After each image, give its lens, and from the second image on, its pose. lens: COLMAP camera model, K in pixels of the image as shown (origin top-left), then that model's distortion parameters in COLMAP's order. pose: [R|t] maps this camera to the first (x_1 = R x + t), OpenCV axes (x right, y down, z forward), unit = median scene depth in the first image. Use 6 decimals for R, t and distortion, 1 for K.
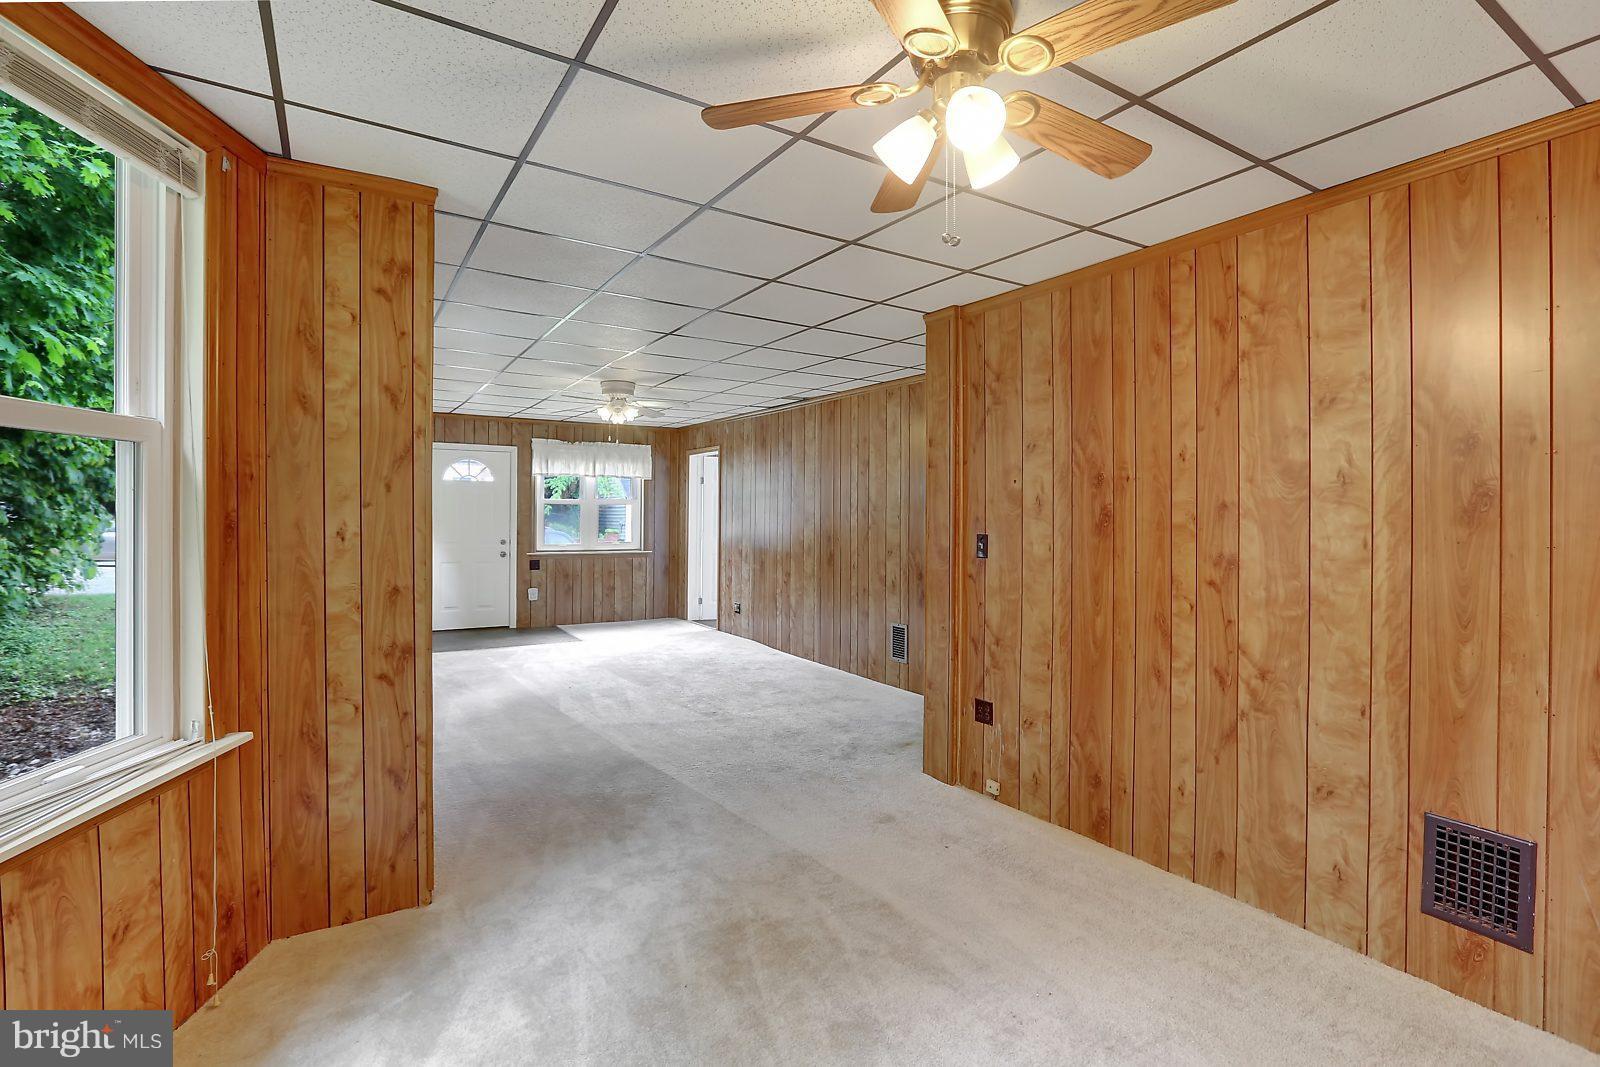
lens RADIAL K [[761.5, 0, 791.5], [0, 761.5, 519.1], [0, 0, 1]] dist [-0.036813, 0.008110]
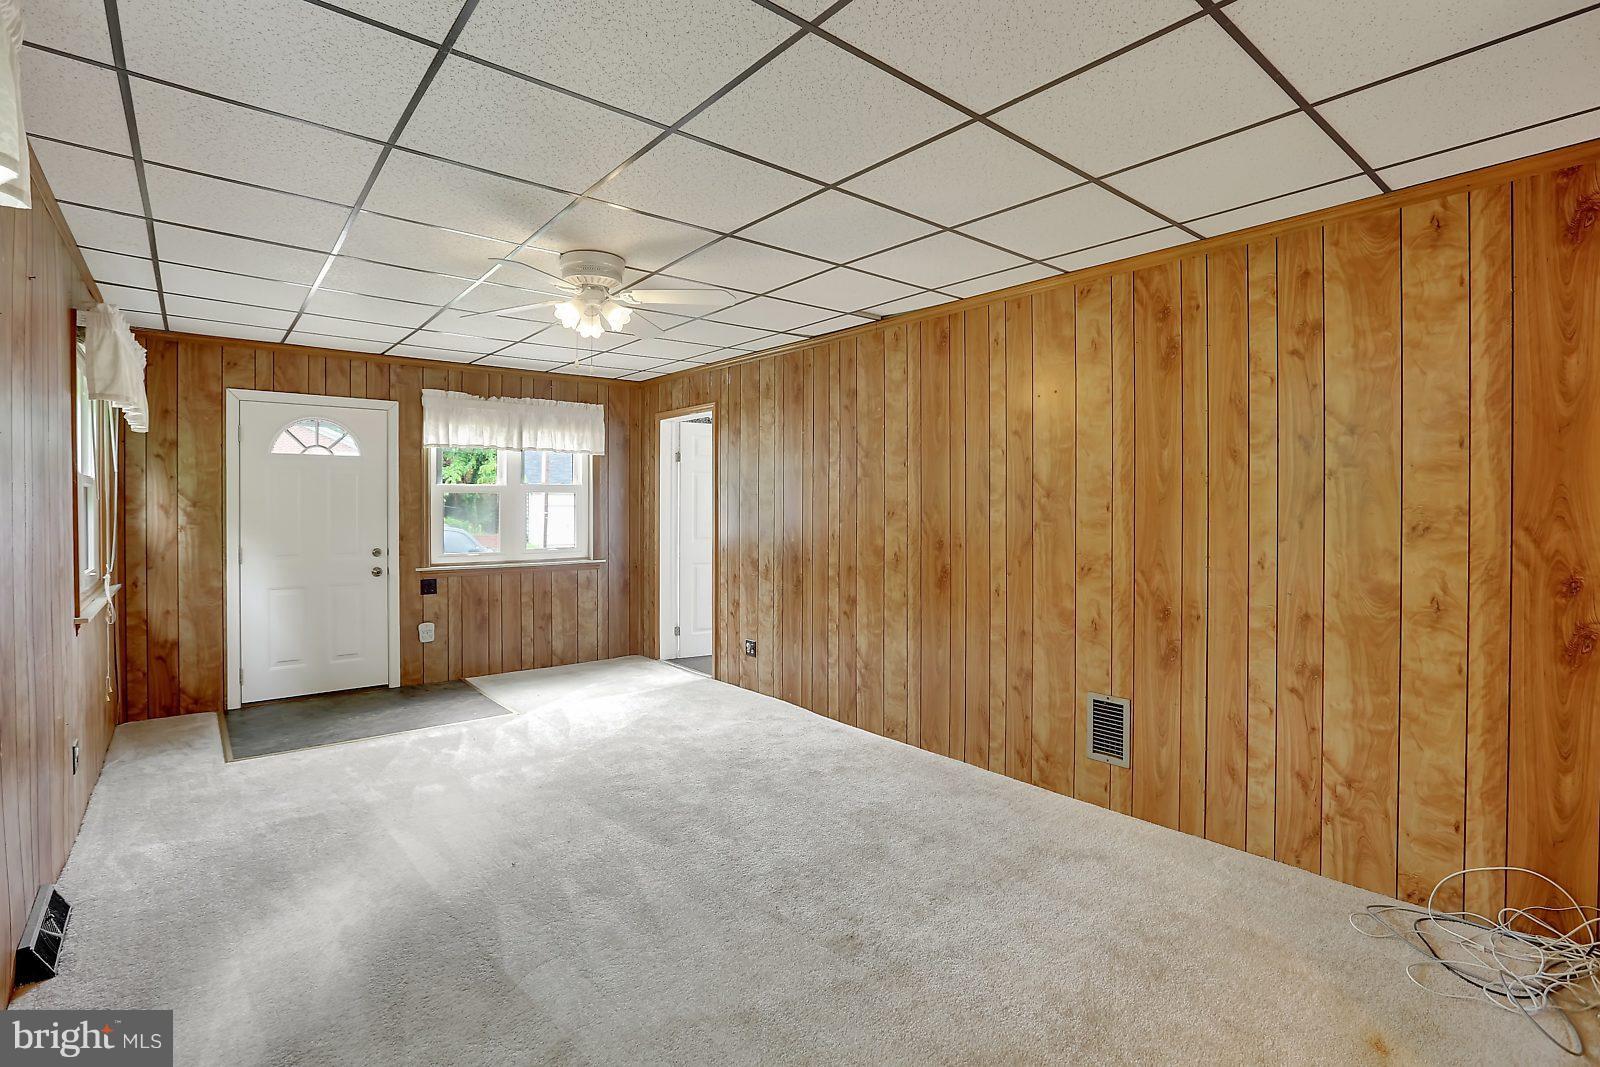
lens RADIAL K [[761.5, 0, 782.3], [0, 761.5, 514.7], [0, 0, 1]] dist [-0.036813, 0.008110]
pose [[0.993125, -0.009618, 0.116660, -0.116510], [0.008812, 0.999934, 0.007419, -0.002590], [-0.116723, -0.006340, 0.993144, 0.333377]]
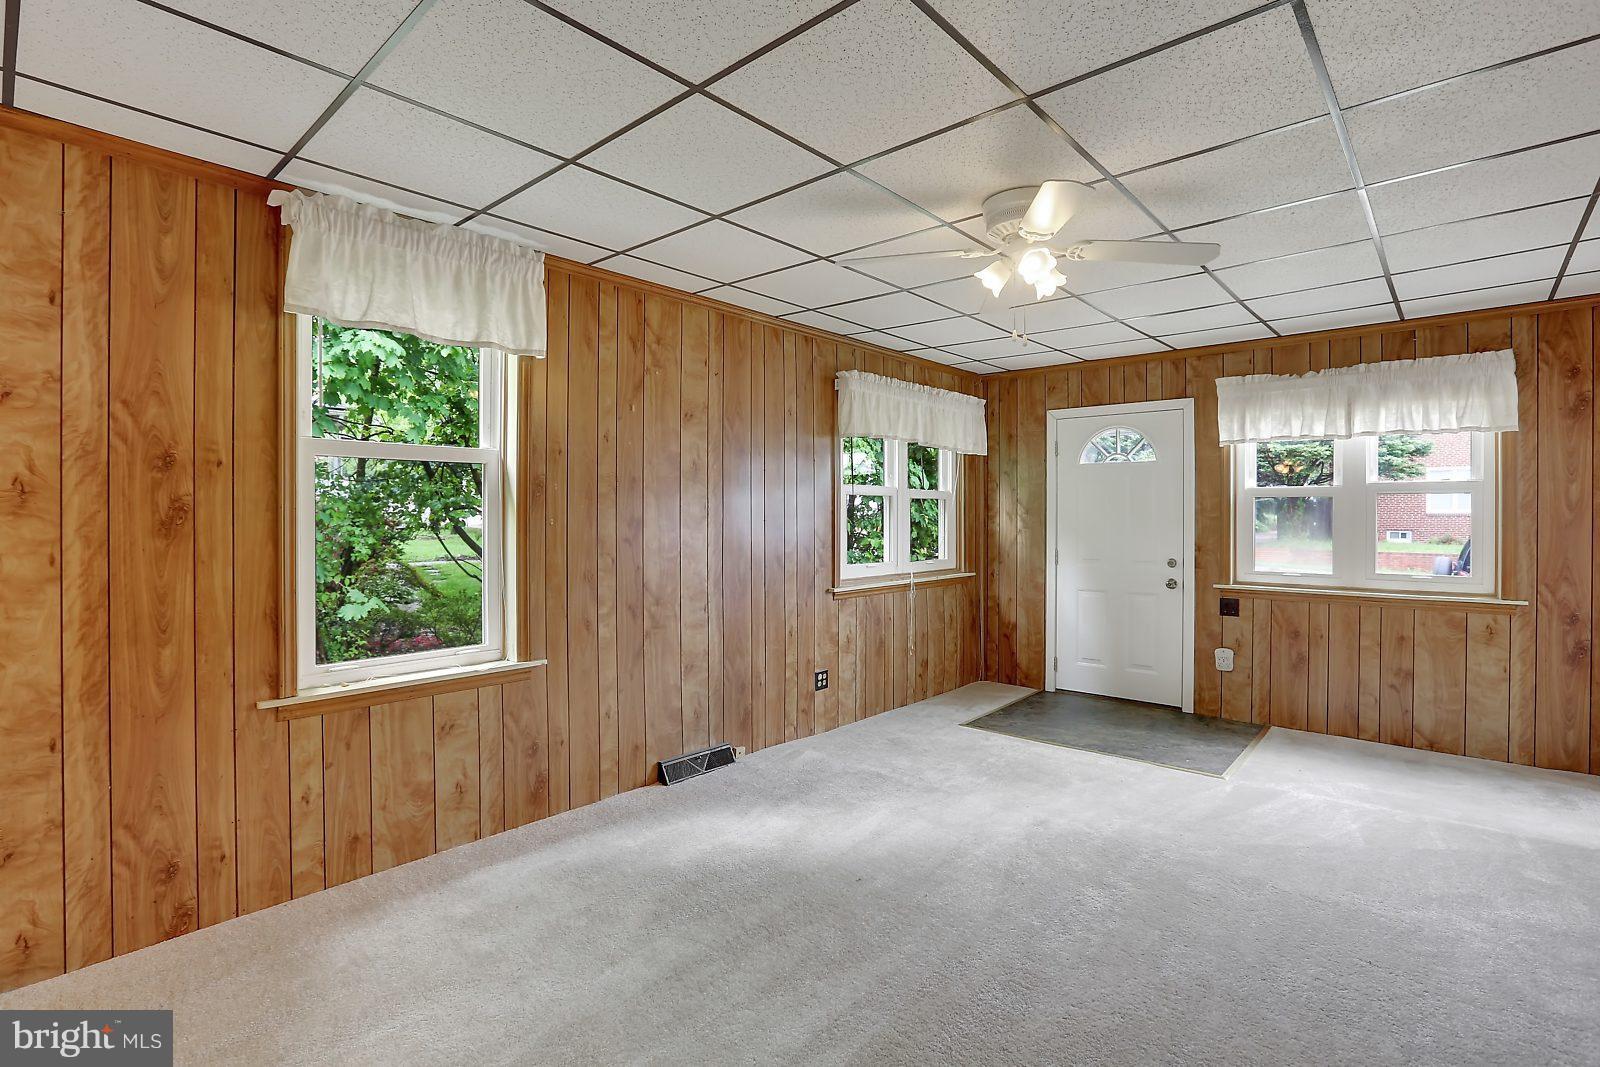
lens RADIAL K [[761.5, 0, 799.9], [0, 761.5, 520.6], [0, 0, 1]] dist [-0.036813, 0.008110]
pose [[0.280539, 0.000333, -0.959842, 0.103362], [-0.003127, 0.999995, -0.000567, -0.001277], [0.959837, 0.003161, 0.280539, 0.554055]]
